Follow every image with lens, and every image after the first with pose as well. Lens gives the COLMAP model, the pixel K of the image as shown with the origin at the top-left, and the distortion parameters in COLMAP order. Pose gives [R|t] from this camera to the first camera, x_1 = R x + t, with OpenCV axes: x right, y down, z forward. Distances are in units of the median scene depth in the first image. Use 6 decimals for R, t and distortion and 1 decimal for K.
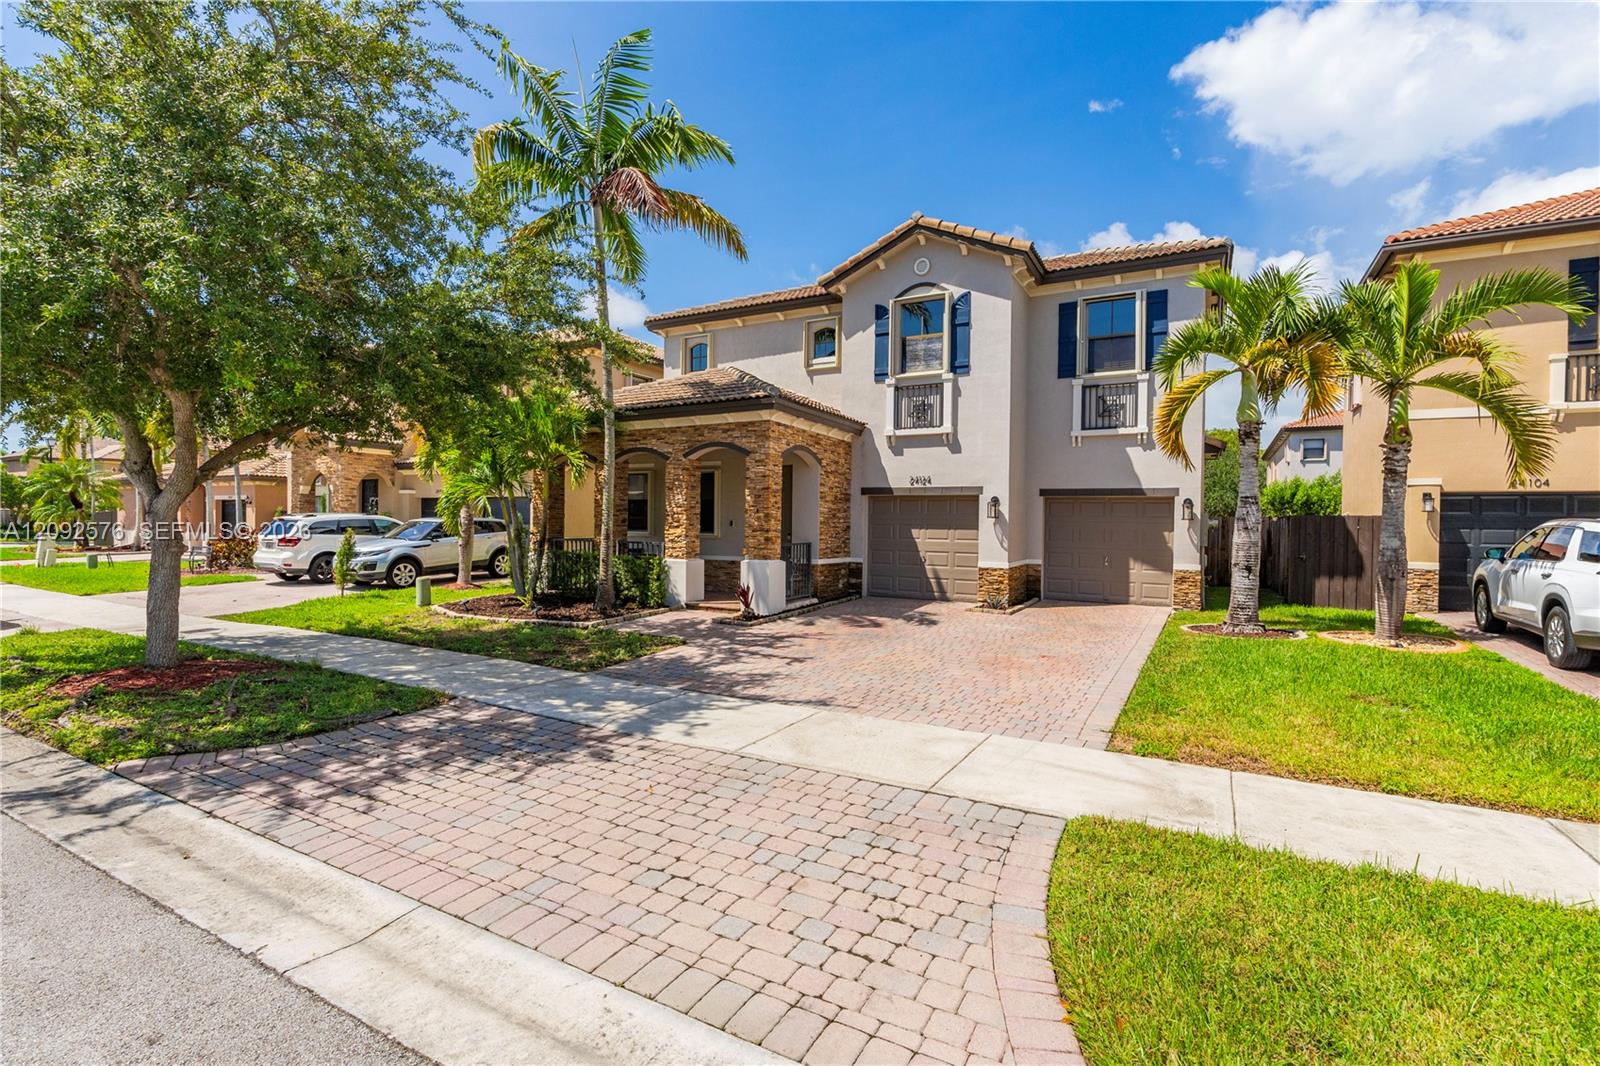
lens RADIAL K [[746.3, 0, 793.2], [0, 746.3, 530.7], [0, 0, 1]] dist [-0.007440, 0.000751]
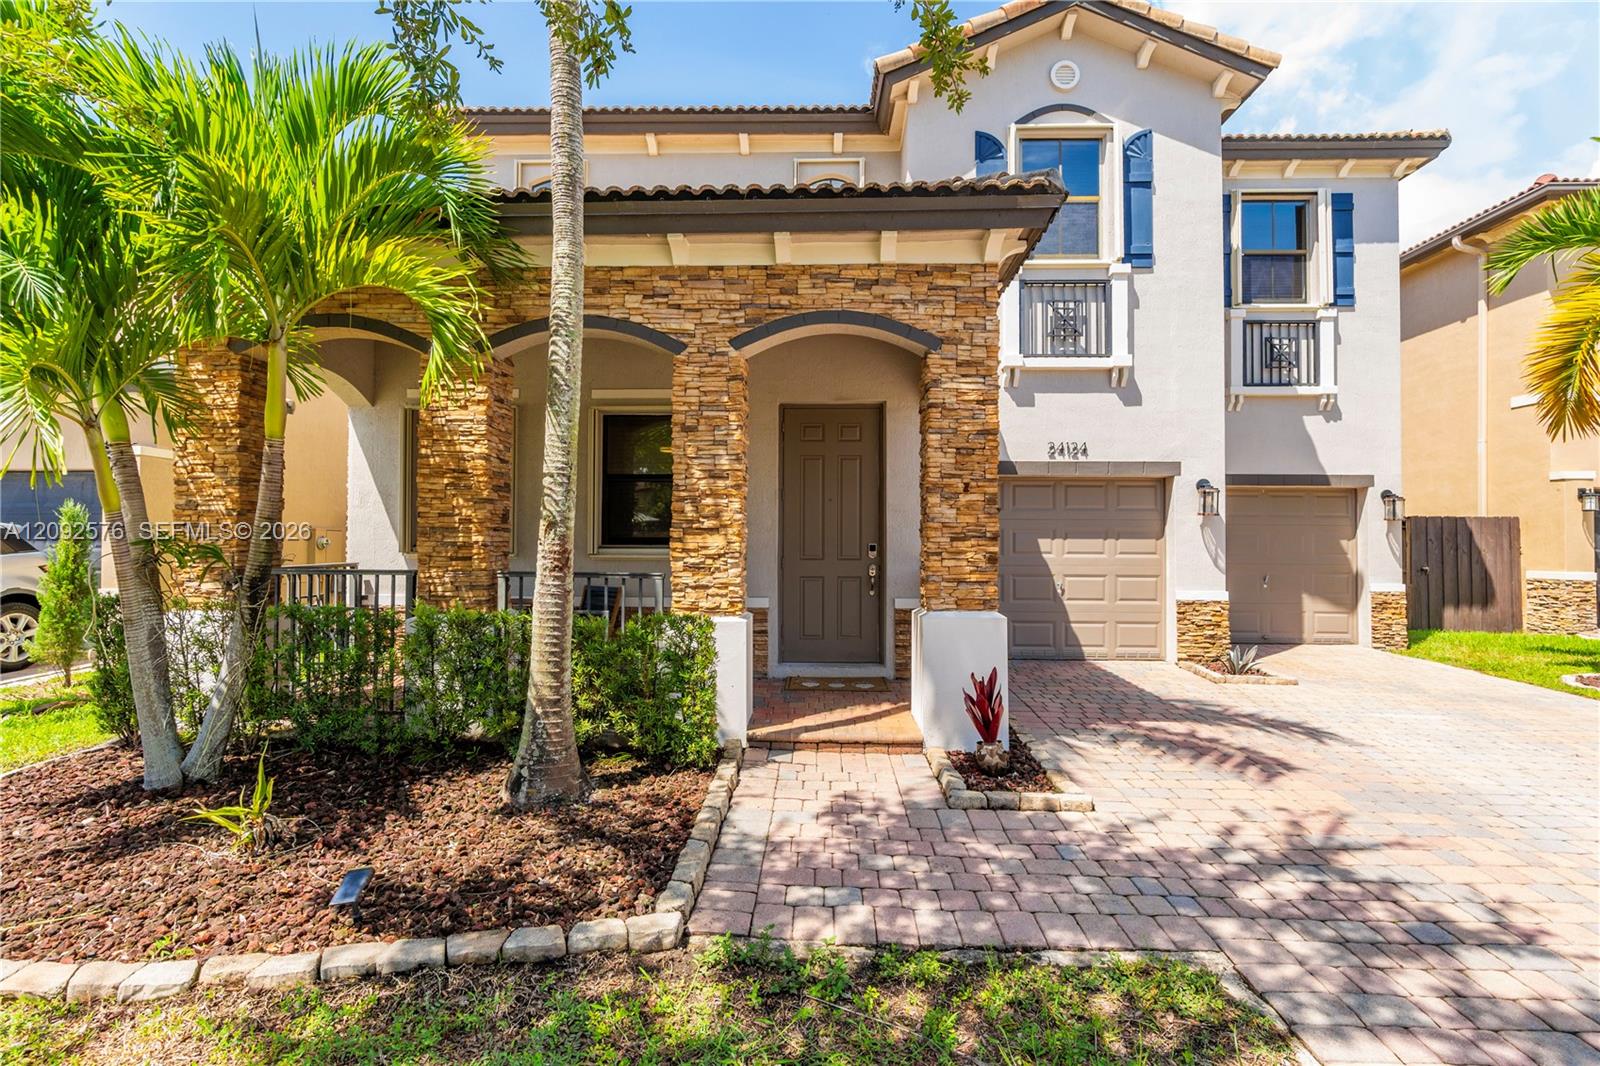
lens RADIAL K [[746.3, 0, 809.8], [0, 746.3, 530.7], [0, 0, 1]] dist [-0.007440, 0.000751]
pose [[0.881717, -0.001034, 0.471777, -0.275773], [0.012337, 0.999706, -0.020866, 0.002906], [-0.471617, 0.024218, 0.881471, 0.616811]]
